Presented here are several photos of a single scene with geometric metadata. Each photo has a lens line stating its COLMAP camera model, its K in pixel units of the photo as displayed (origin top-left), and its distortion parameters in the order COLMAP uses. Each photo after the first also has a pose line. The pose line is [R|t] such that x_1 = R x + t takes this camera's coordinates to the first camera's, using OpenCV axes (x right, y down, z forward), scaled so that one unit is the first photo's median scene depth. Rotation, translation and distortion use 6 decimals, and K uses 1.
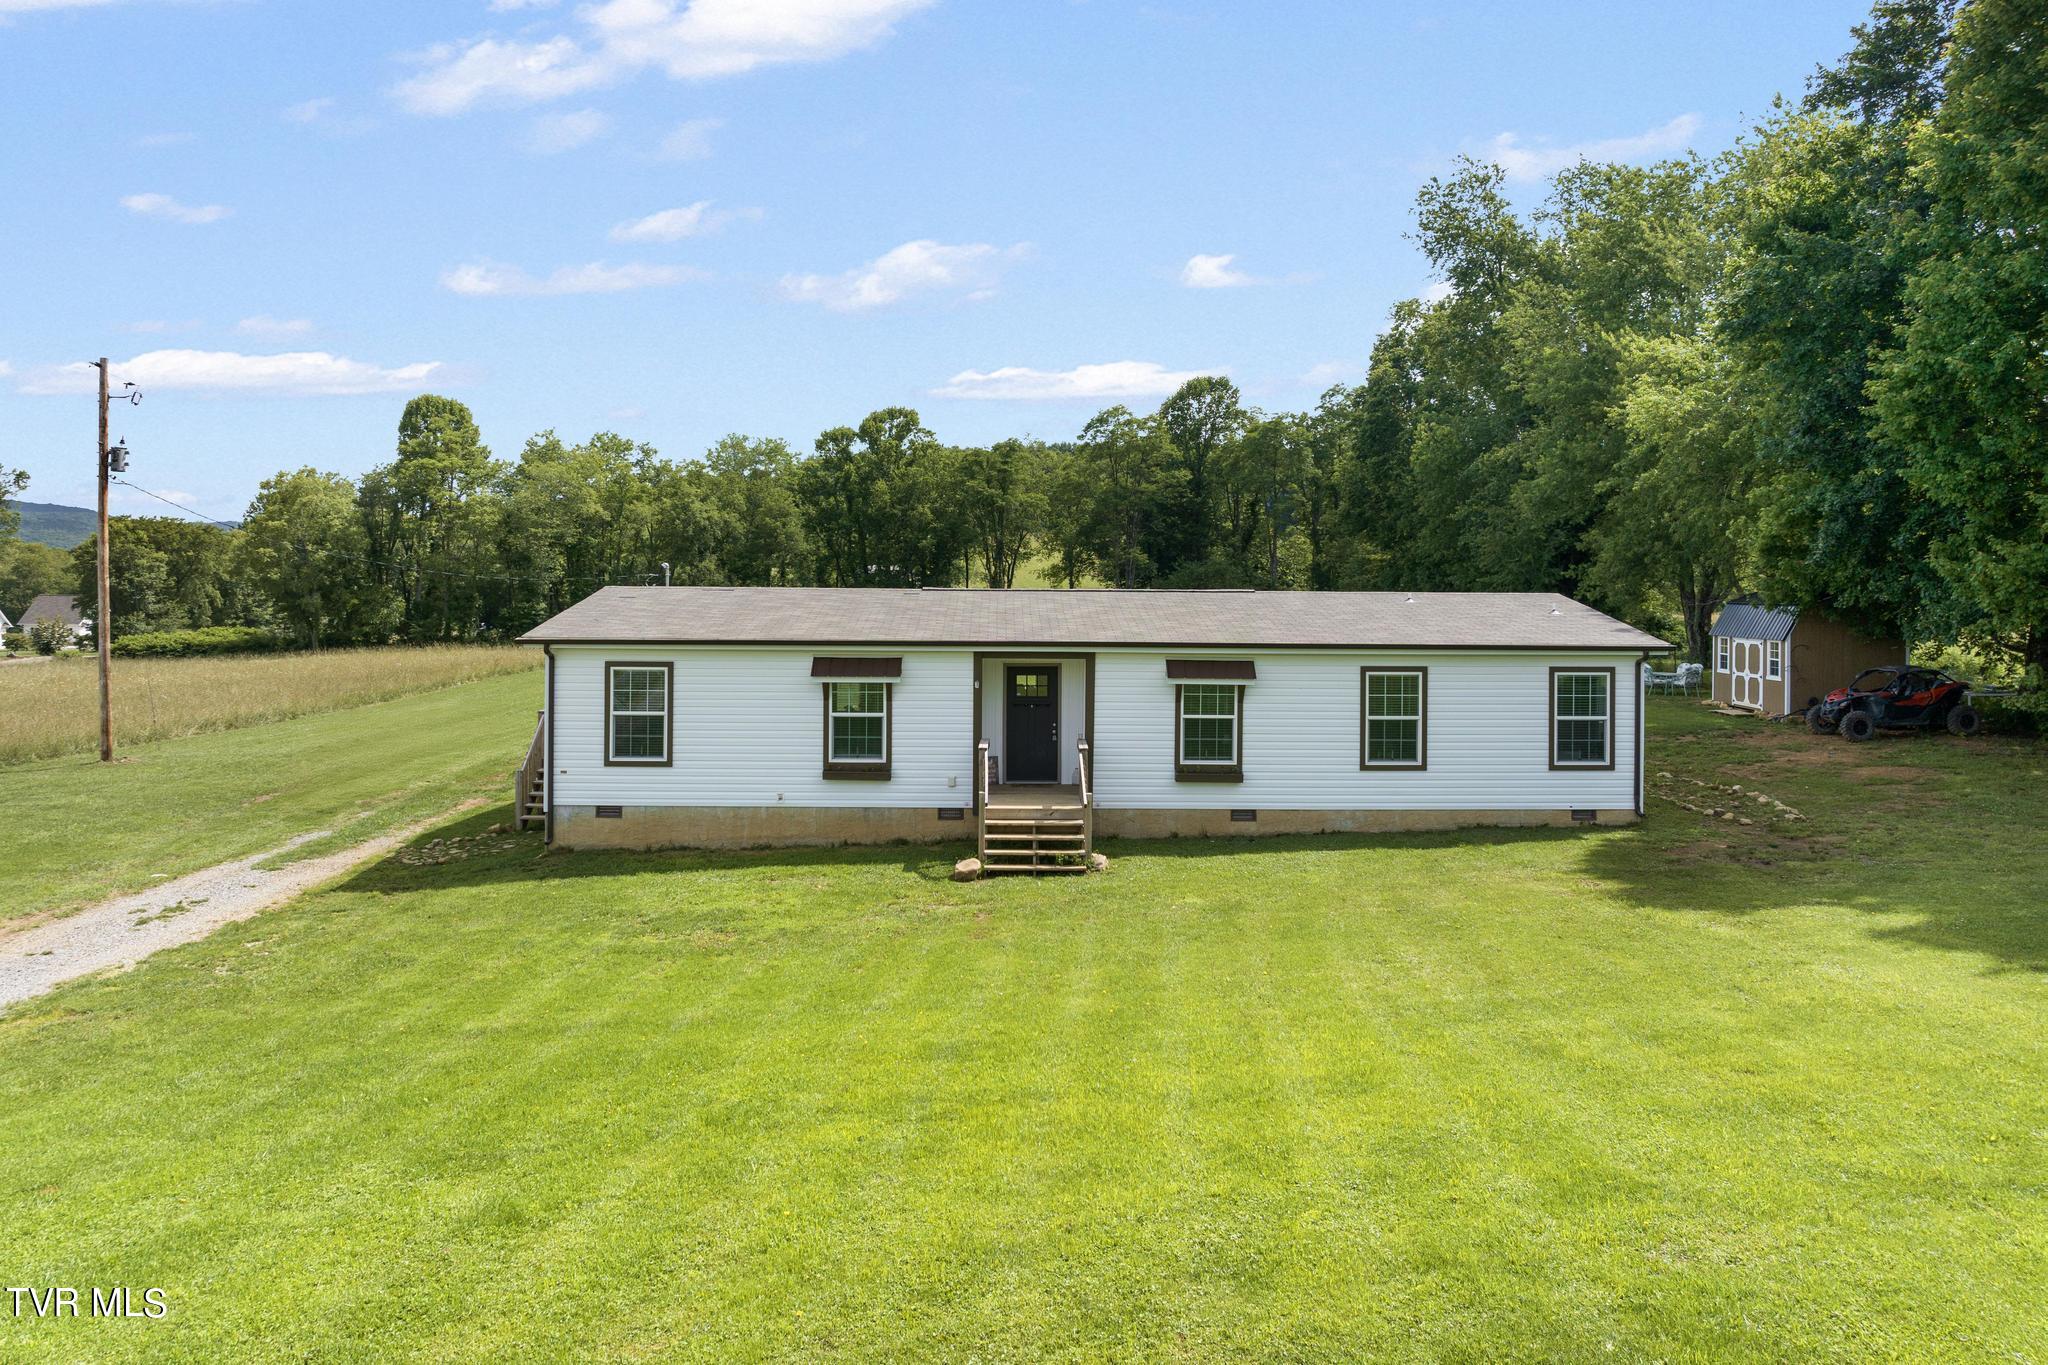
lens RADIAL K [[1432.9, 0, 1032.0], [0, 1432.9, 605.0], [0, 0, 1]] dist [-0.039448, -0.000421]
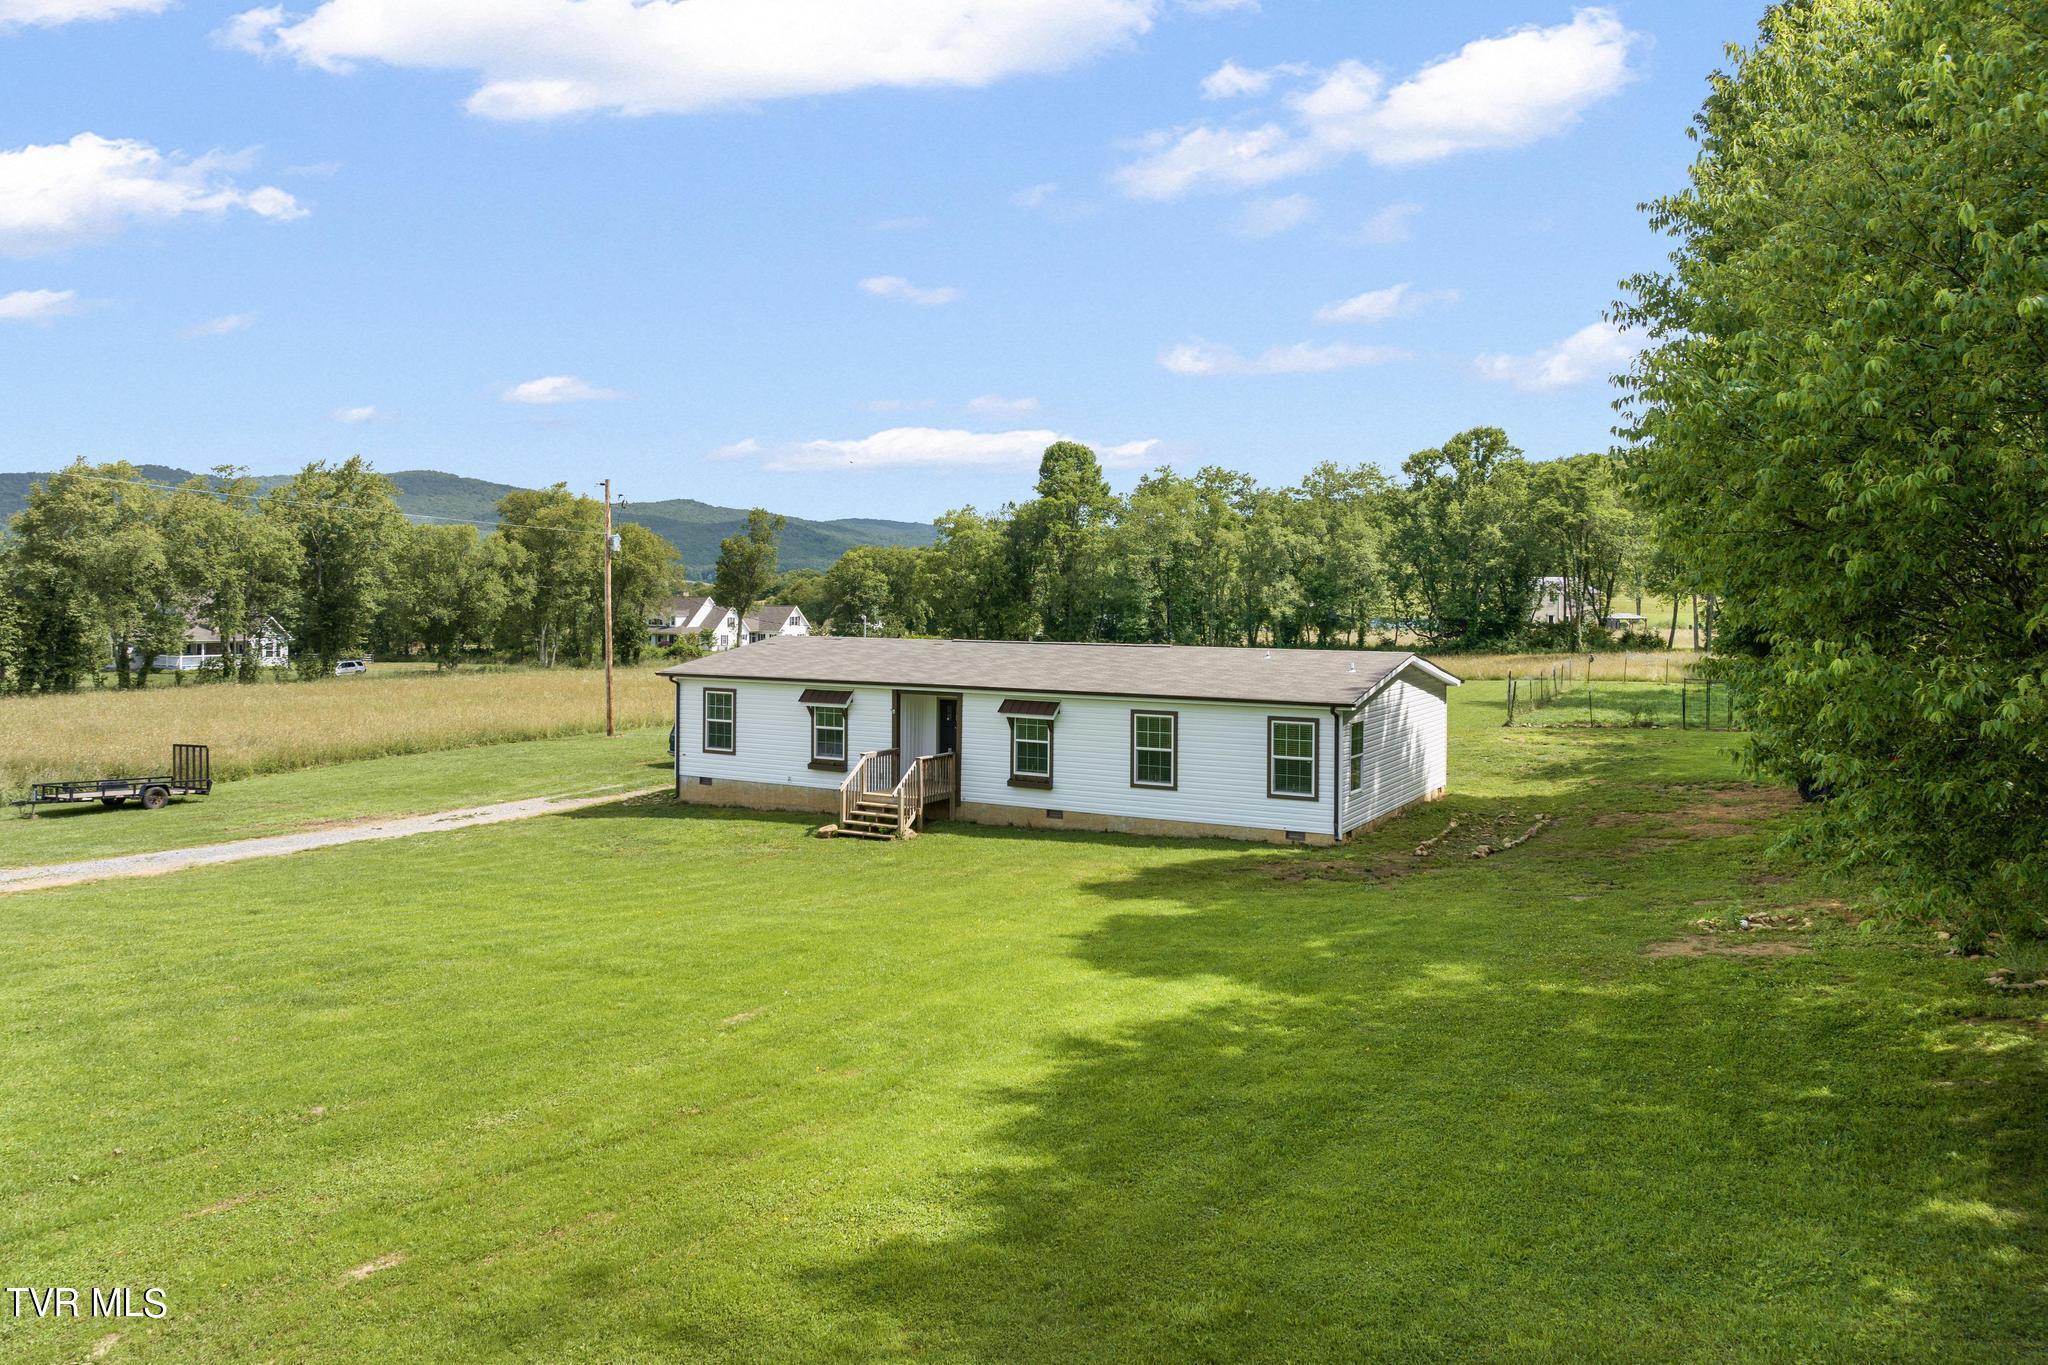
lens RADIAL K [[1432.9, 0, 1032.0], [0, 1432.9, 605.0], [0, 0, 1]] dist [-0.039448, -0.000421]
pose [[0.863969, 0.003784, -0.503530, 0.158175], [-0.005481, 0.999983, -0.001890, -0.009980], [0.503514, 0.004392, 0.863976, -0.039548]]
